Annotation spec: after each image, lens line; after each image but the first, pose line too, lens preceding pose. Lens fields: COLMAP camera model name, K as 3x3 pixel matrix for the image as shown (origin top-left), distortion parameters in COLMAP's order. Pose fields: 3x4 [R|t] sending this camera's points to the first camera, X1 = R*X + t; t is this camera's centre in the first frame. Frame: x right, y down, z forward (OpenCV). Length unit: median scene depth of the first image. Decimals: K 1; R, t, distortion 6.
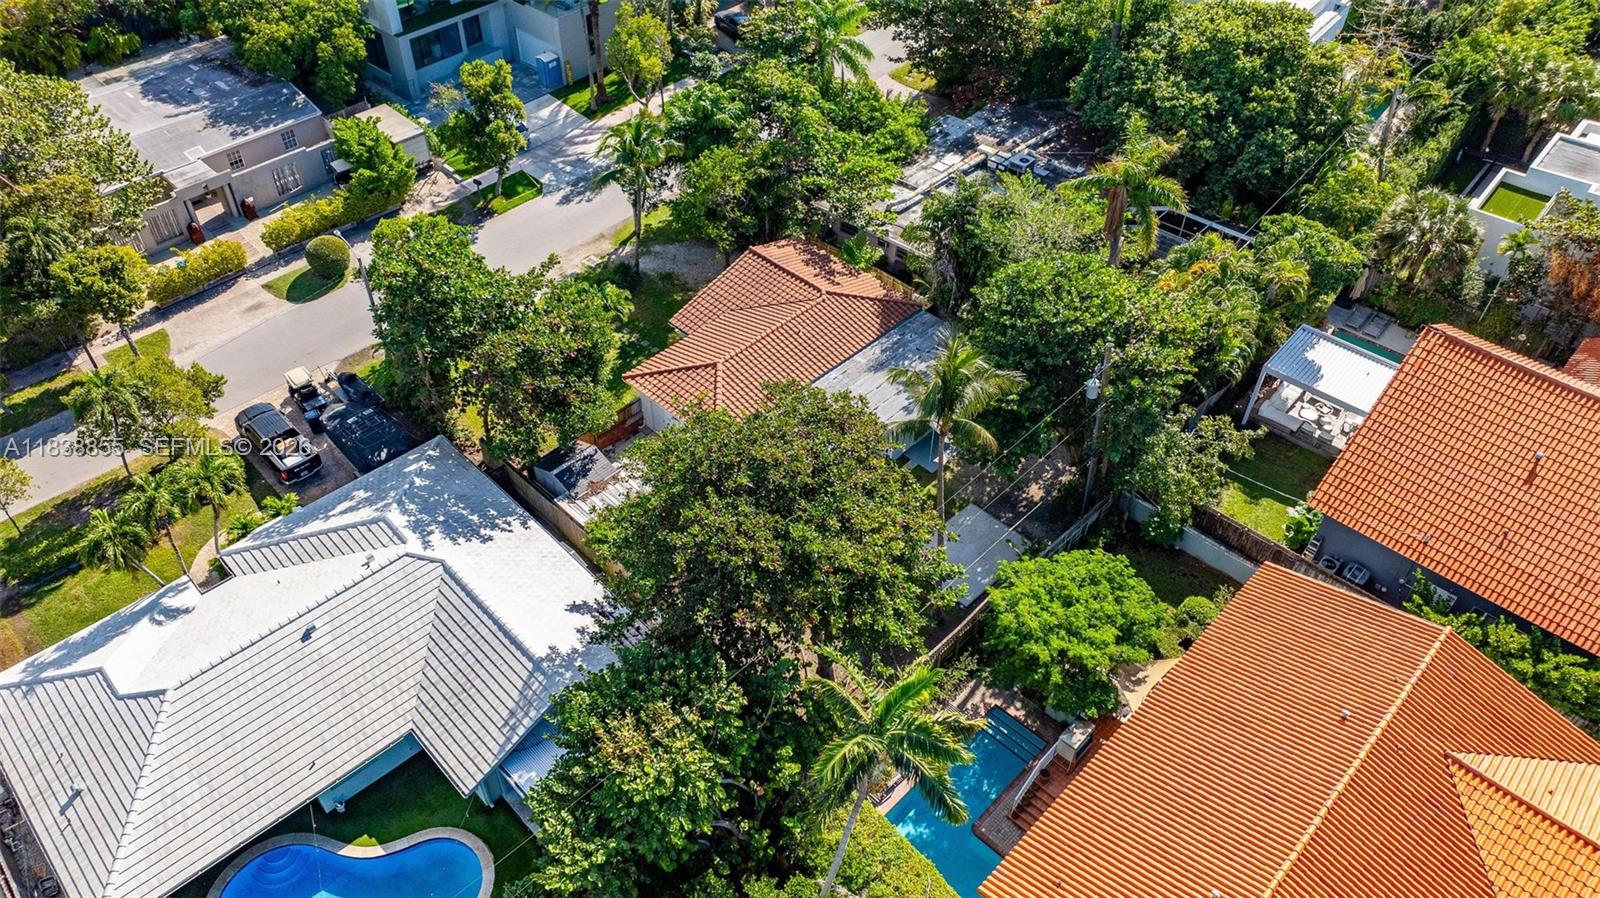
lens RADIAL K [[1168.9, 0, 800.0], [0, 1168.9, 449.0], [0, 0, 1]] dist [-0.027281, 0.005311]
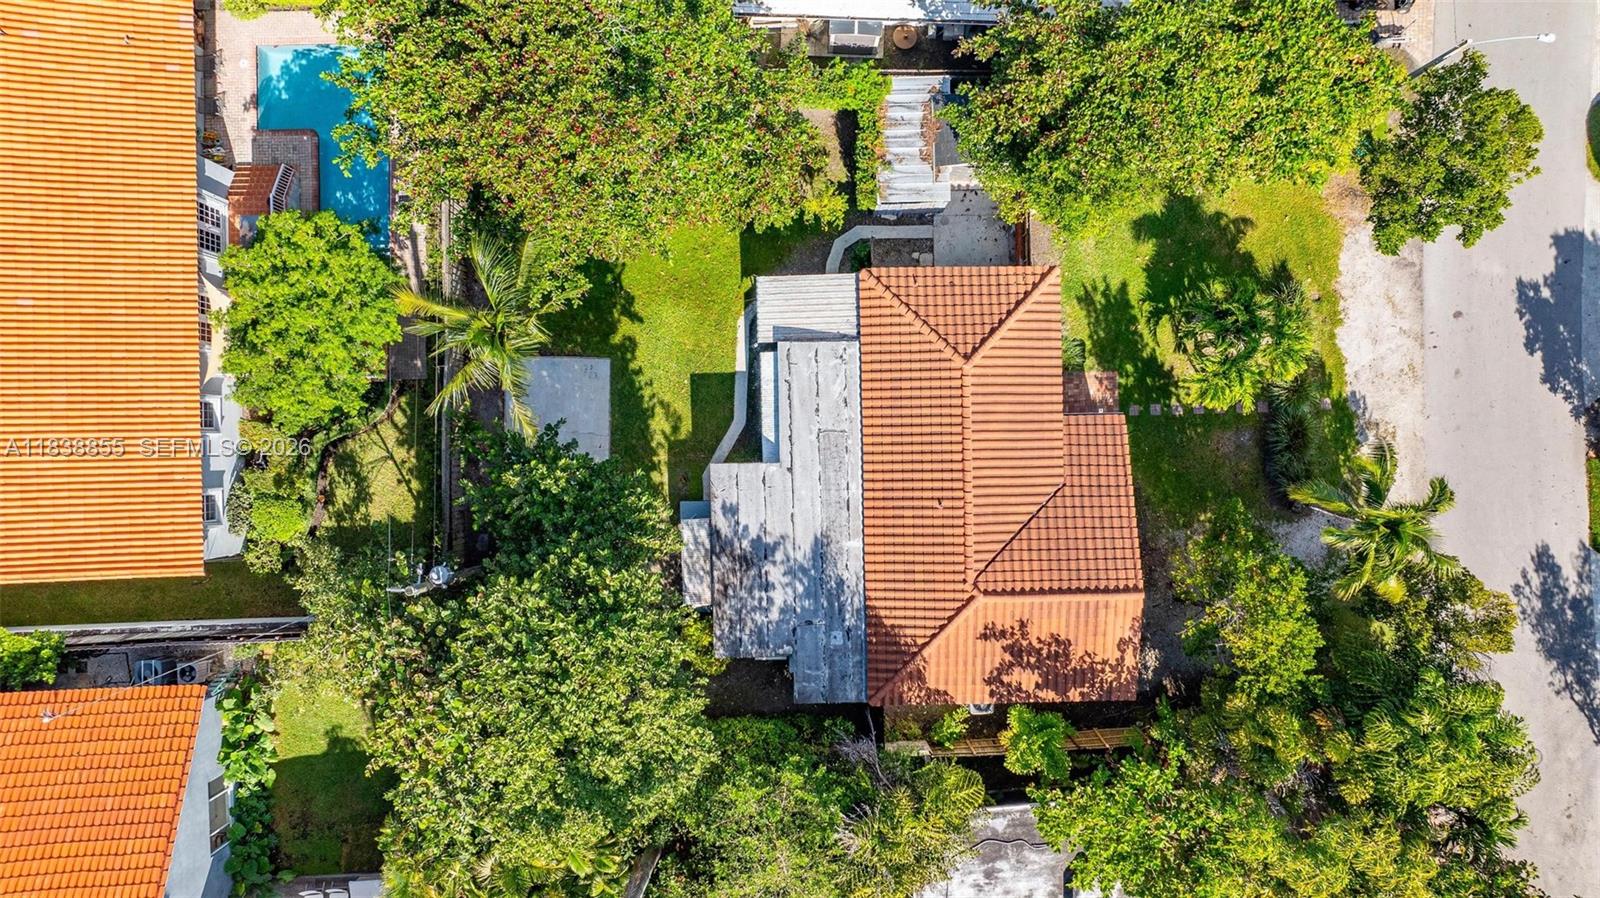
lens RADIAL K [[1168.9, 0, 800.0], [0, 1168.9, 449.0], [0, 0, 1]] dist [-0.027281, 0.005311]
pose [[-0.709200, 0.704776, -0.018053, 0.054940], [-0.505799, -0.490802, 0.709423, -0.618873], [0.491124, 0.512254, 0.704552, 0.564109]]
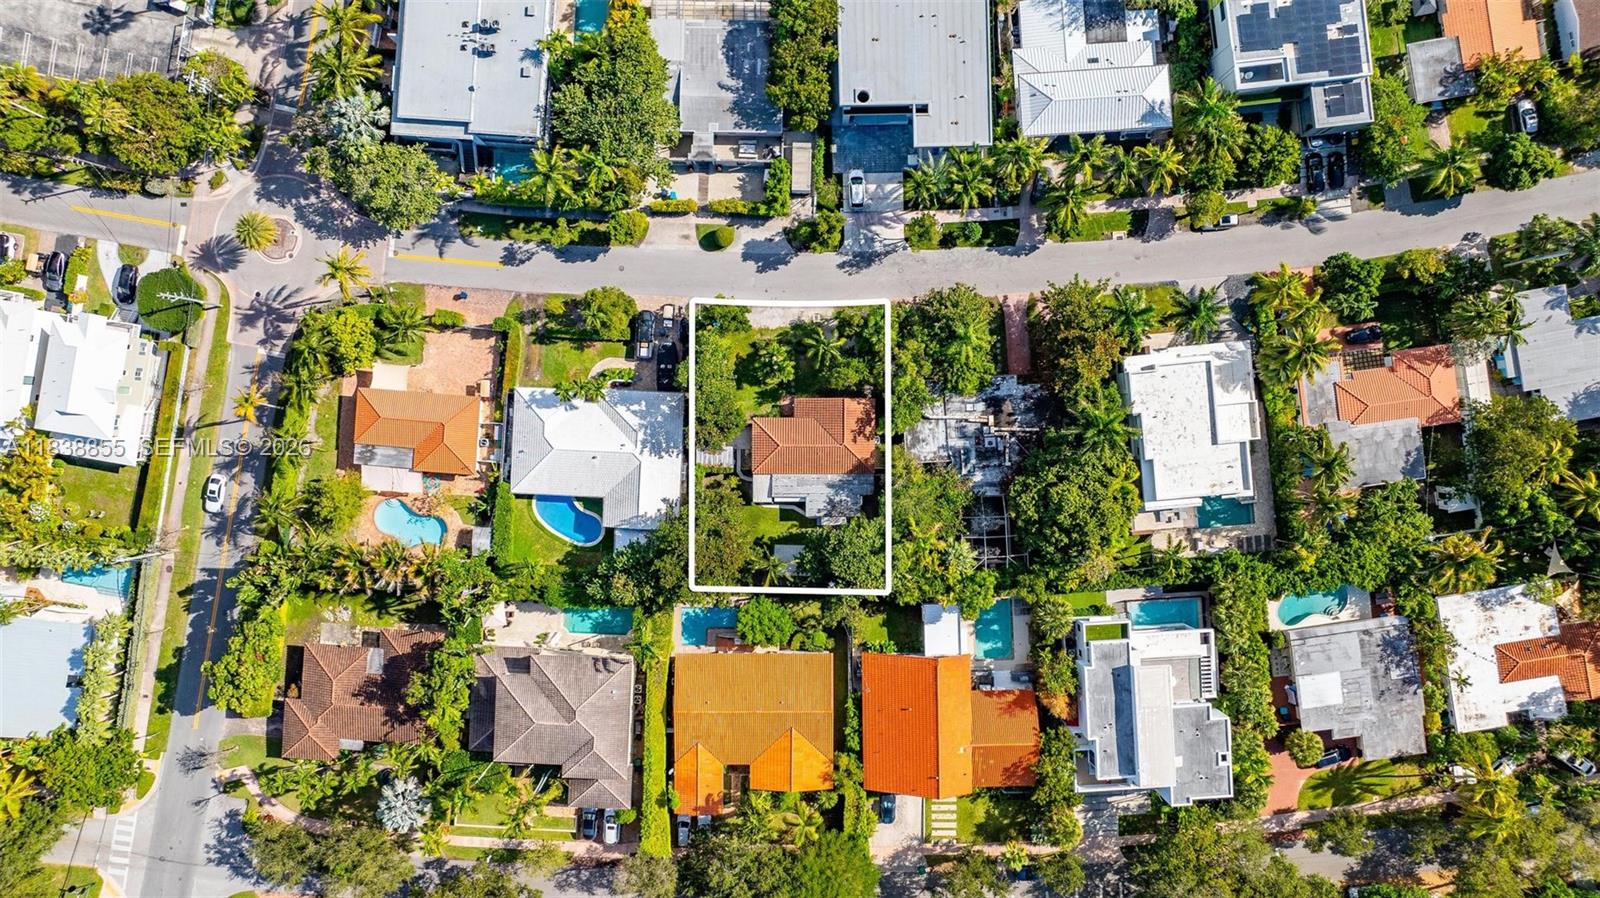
lens RADIAL K [[1168.9, 0, 800.0], [0, 1168.9, 449.0], [0, 0, 1]] dist [-0.027281, 0.005311]
pose [[0.688483, 0.725181, 0.010154, -0.070076], [-0.499359, 0.463843, 0.731772, -2.220330], [0.525957, -0.508884, 0.681474, -0.797678]]
